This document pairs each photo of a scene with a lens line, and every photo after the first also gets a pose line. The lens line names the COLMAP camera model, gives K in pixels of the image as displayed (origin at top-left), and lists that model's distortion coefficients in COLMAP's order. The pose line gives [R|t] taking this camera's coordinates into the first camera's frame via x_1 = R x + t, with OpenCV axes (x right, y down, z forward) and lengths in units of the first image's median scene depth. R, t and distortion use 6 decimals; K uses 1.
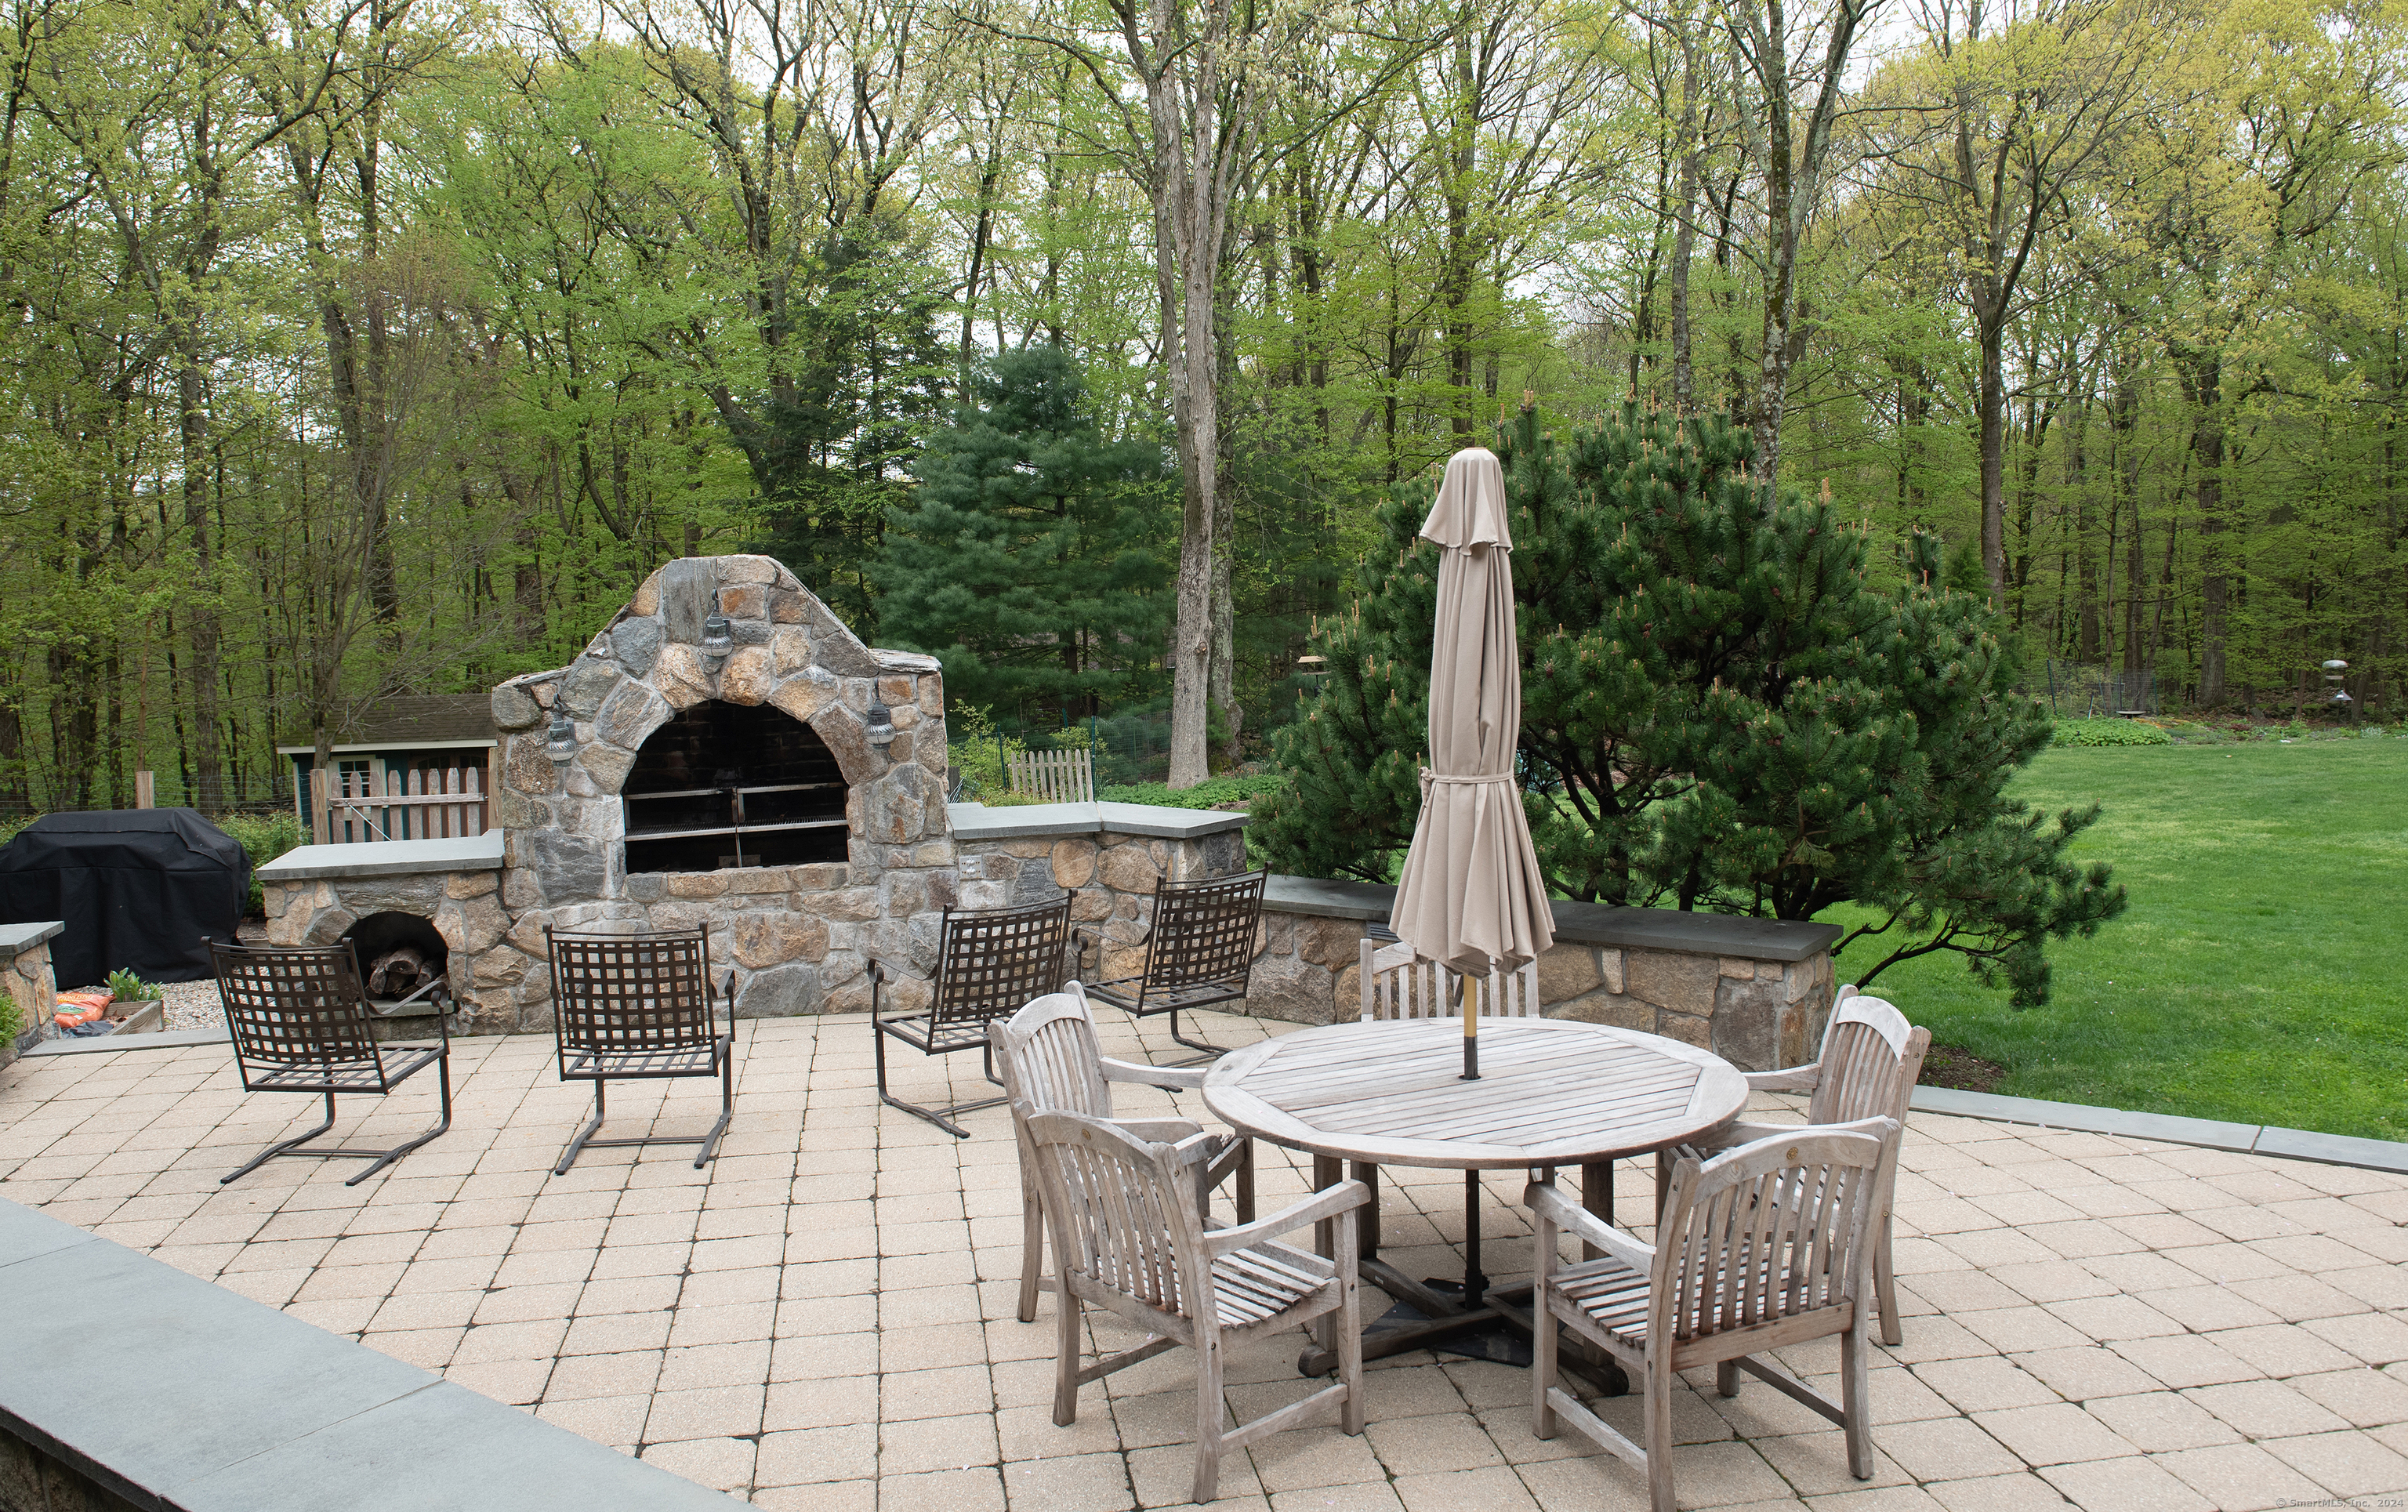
lens RADIAL K [[1937.5, 0, 1202.0], [0, 1937.5, 747.2], [0, 0, 1]] dist [-0.014174, -0.001407]
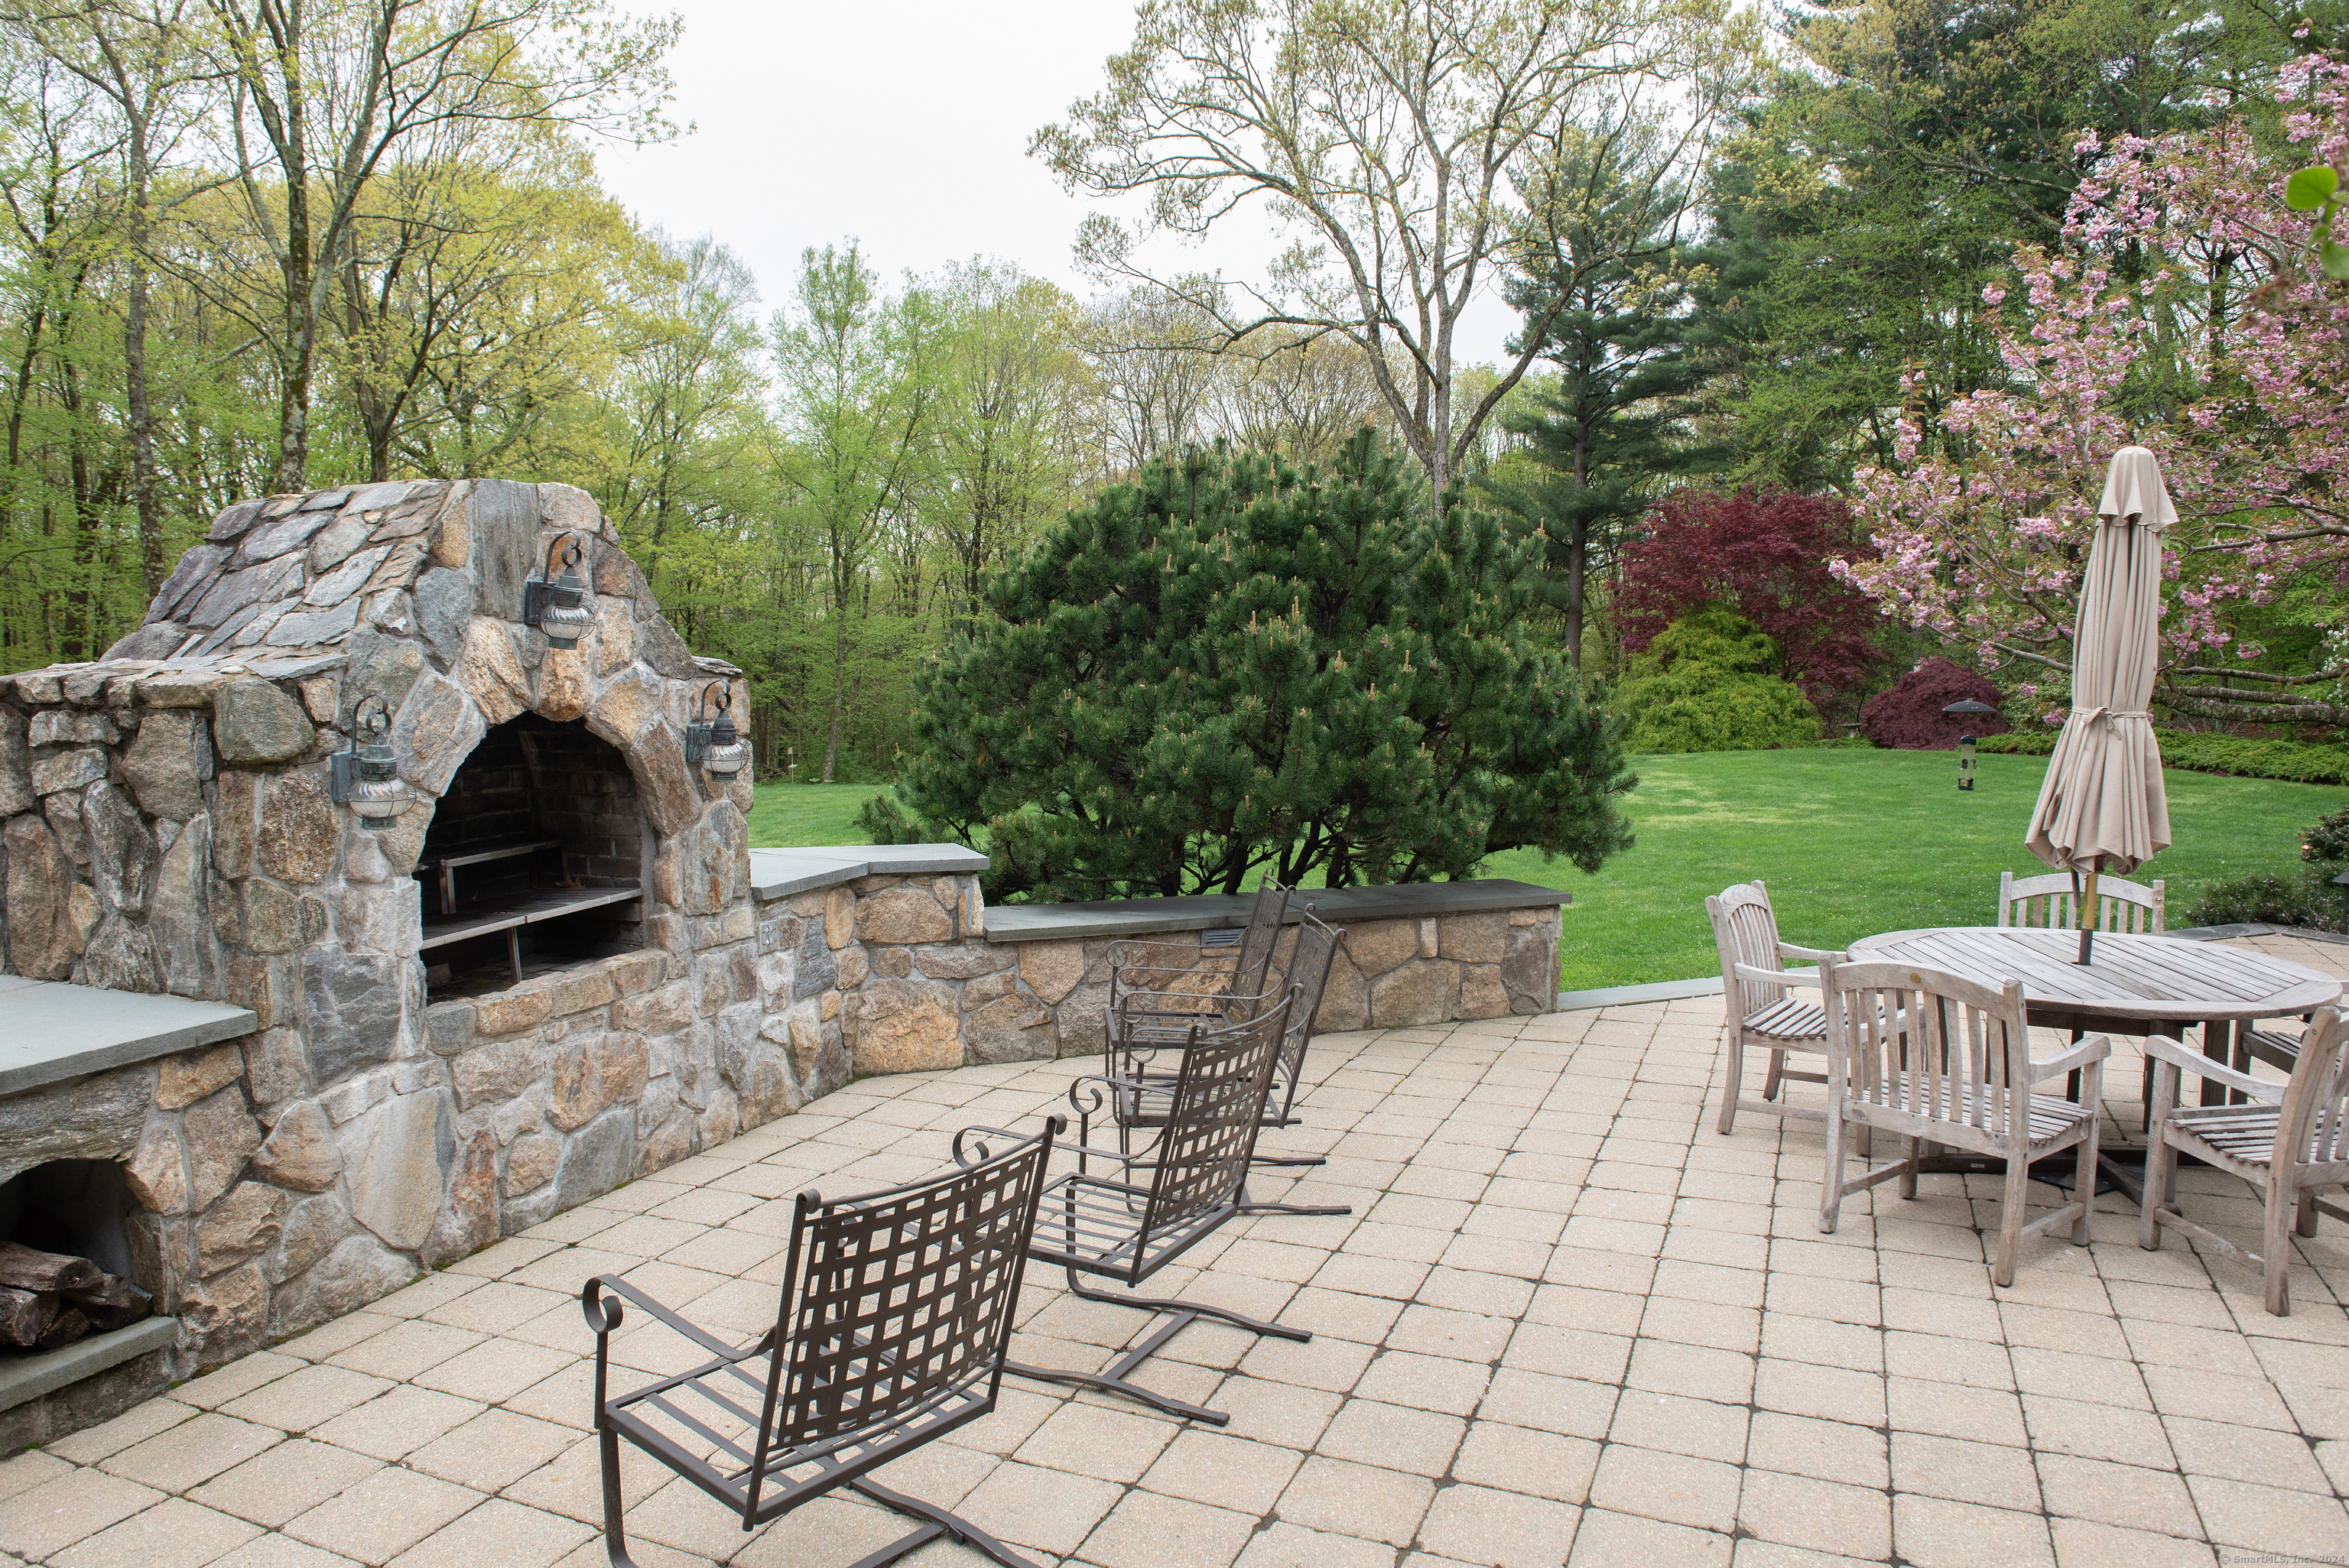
lens RADIAL K [[1606.5, 0, 1177.1], [0, 1606.5, 806.9], [0, 0, 1]] dist [-0.032821, -0.000678]
pose [[0.525318, -0.052359, 0.849294, -0.585286], [0.062361, 0.997790, 0.022941, 0.007659], [-0.848618, 0.040912, 0.527422, 0.556891]]
